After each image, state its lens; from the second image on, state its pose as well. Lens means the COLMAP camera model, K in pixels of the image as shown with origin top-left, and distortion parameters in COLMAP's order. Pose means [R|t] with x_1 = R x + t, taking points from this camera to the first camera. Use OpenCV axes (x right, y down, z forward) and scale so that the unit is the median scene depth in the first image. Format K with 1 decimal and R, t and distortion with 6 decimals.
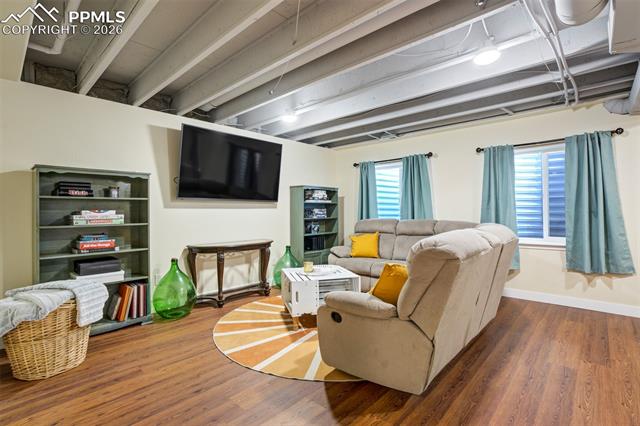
lens RADIAL K [[301.8, 0, 320.3], [0, 301.8, 202.9], [0, 0, 1]] dist [0.000866, 0.000481]
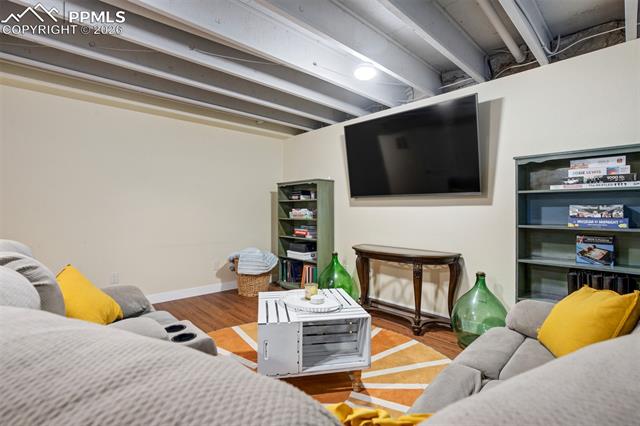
lens RADIAL K [[301.8, 0, 320.3], [0, 301.8, 202.9], [0, 0, 1]] dist [0.000866, 0.000481]
pose [[-0.049438, -0.018251, -0.998610, 0.486730], [0.025534, 0.999483, -0.019531, 0.018474], [0.998451, -0.026464, -0.048946, 0.777957]]
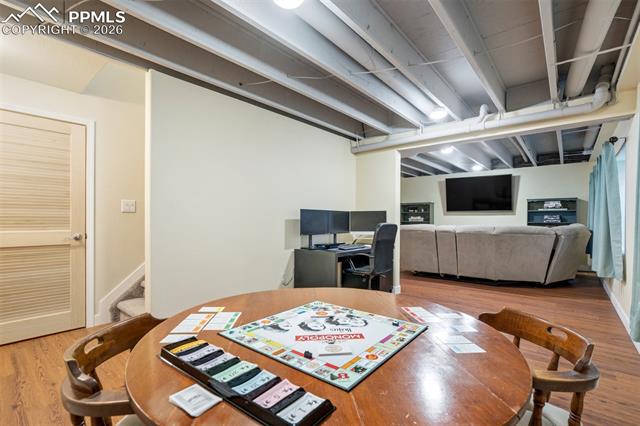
lens RADIAL K [[308.2, 0, 320.0], [0, 308.2, 213.0], [0, 0, 1]] dist [0.000592, 0.000041]
pose [[0.096522, -0.010962, -0.995270, 1.455461], [0.025470, 0.999639, -0.008540, -0.005710], [0.995005, -0.024526, 0.096766, -0.155459]]
